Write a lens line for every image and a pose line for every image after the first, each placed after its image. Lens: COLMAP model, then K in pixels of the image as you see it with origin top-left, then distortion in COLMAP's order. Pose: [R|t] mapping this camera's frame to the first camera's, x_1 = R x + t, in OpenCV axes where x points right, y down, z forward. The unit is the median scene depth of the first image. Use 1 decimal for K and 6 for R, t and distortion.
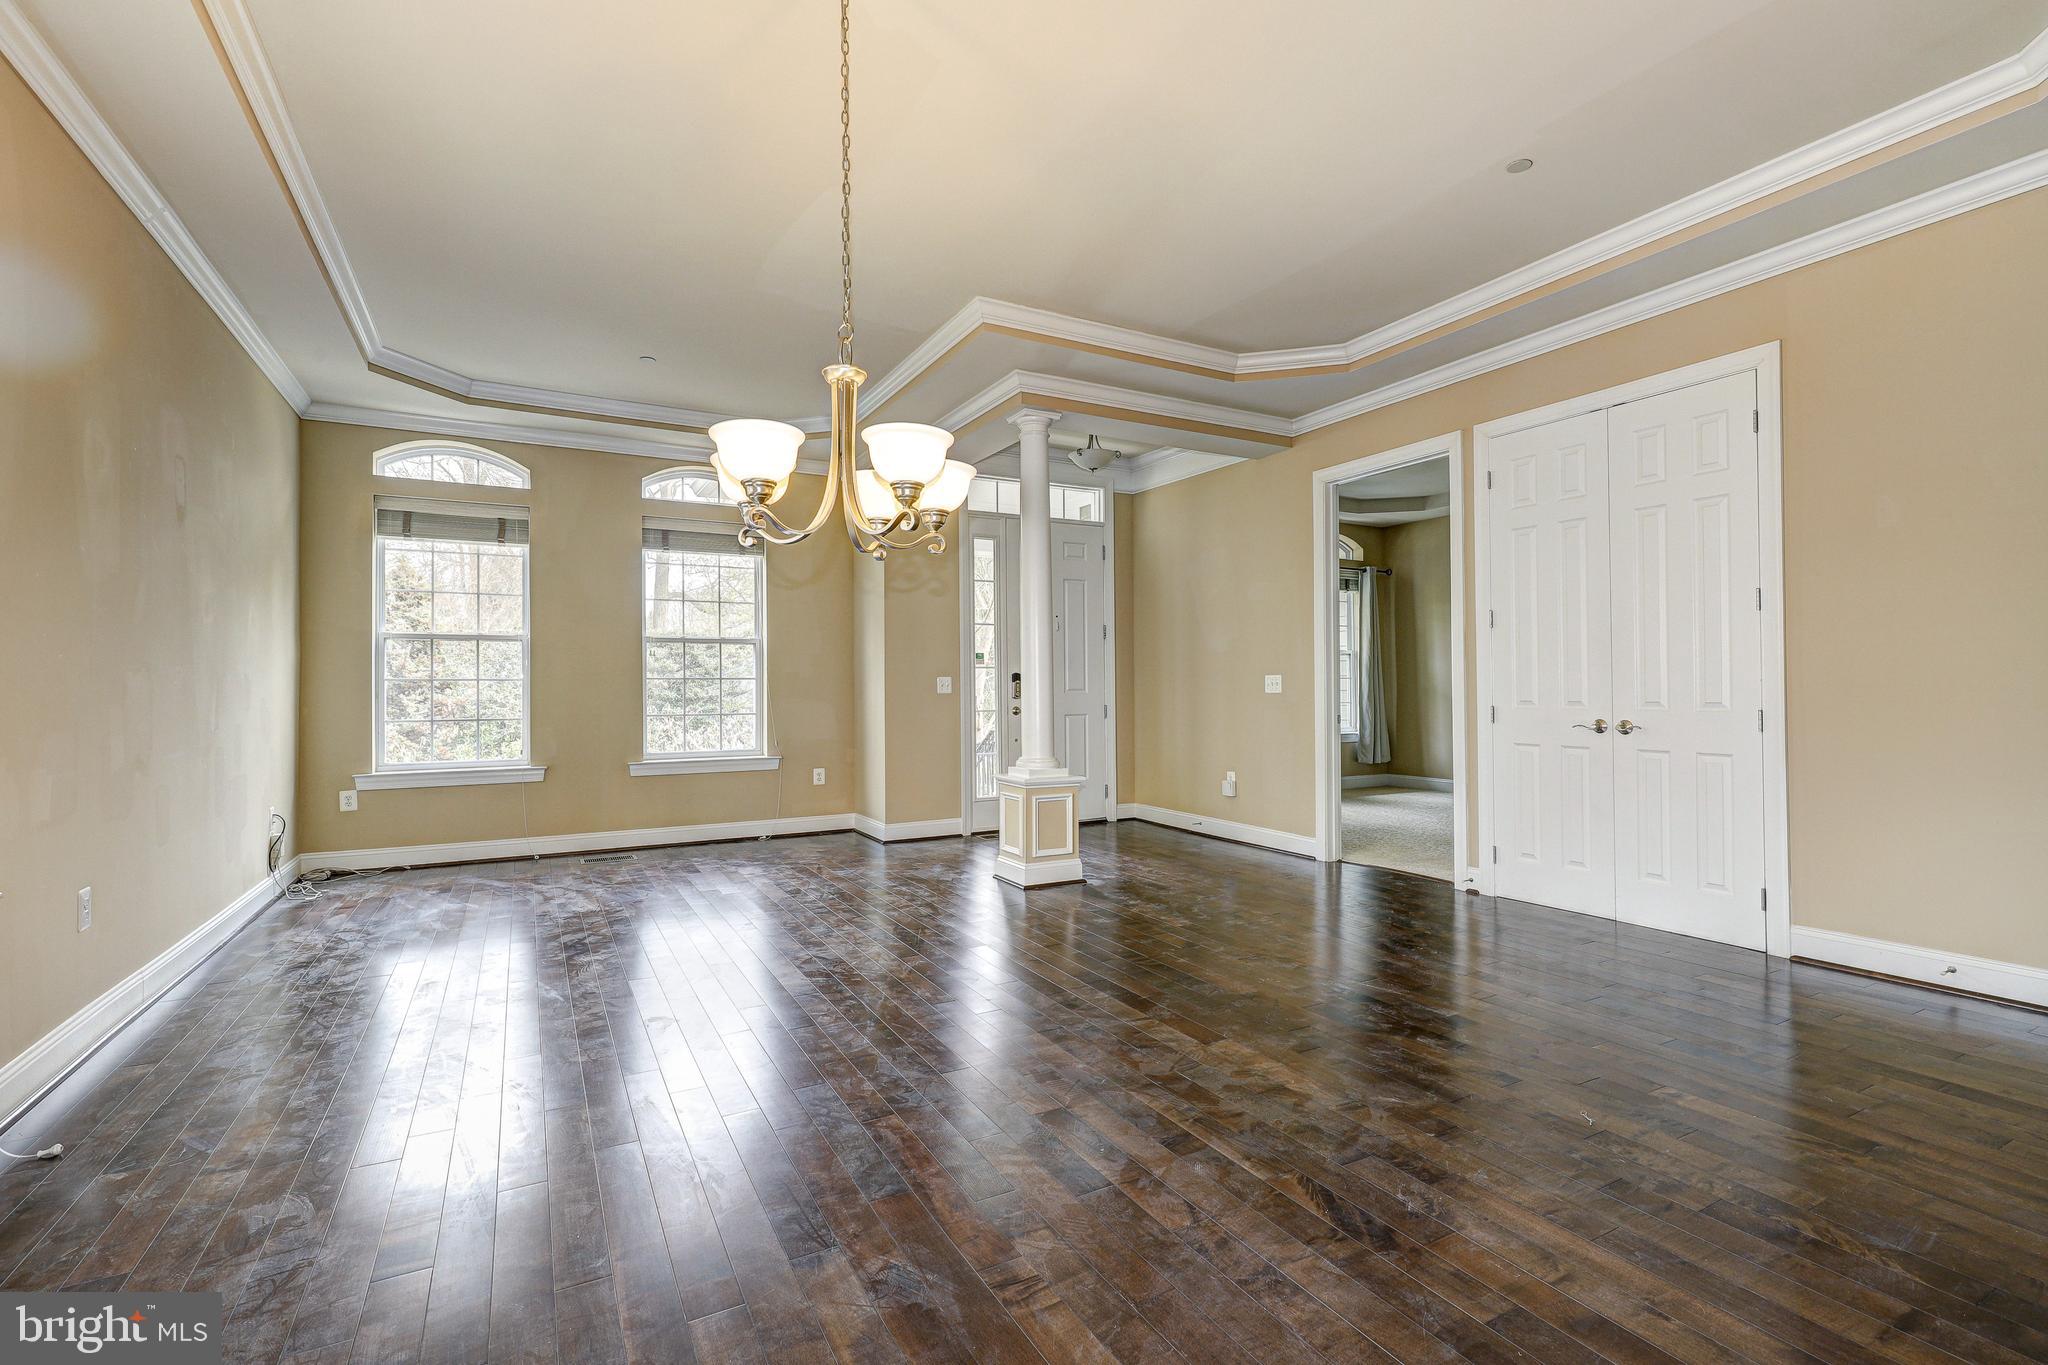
lens RADIAL K [[936.1, 0, 1035.1], [0, 936.1, 683.6], [0, 0, 1]] dist [0.003480, 0.000152]
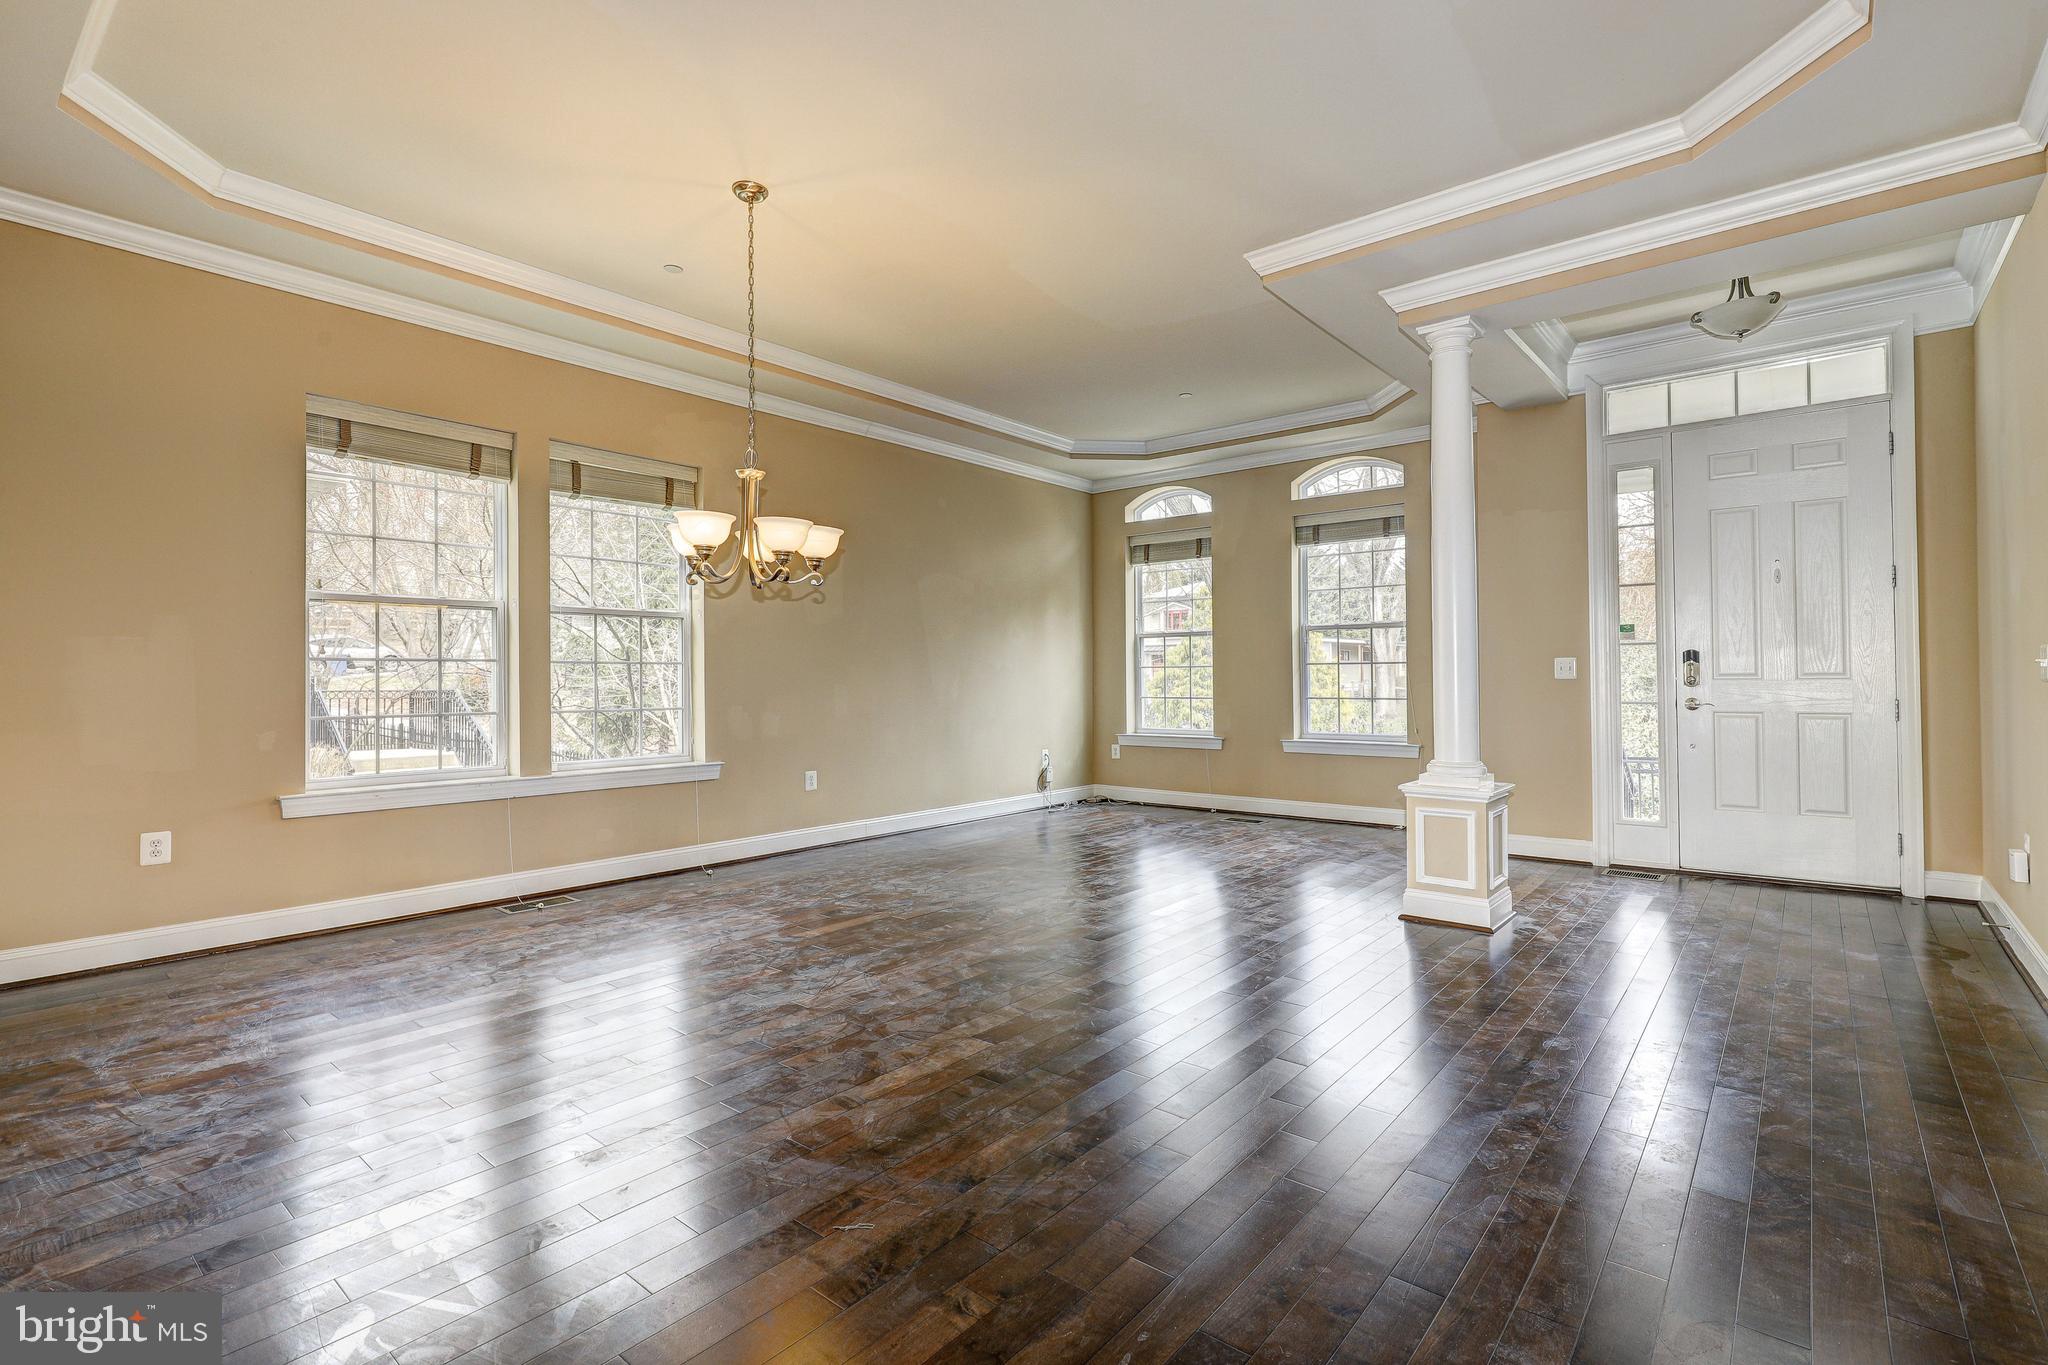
lens RADIAL K [[936.1, 0, 1027.8], [0, 936.1, 672.1], [0, 0, 1]] dist [0.003480, 0.000152]
pose [[0.363935, -0.003301, -0.931419, 0.553656], [0.008257, 0.999966, -0.000317, 0.001756], [0.931388, -0.007576, 0.363949, 0.346834]]
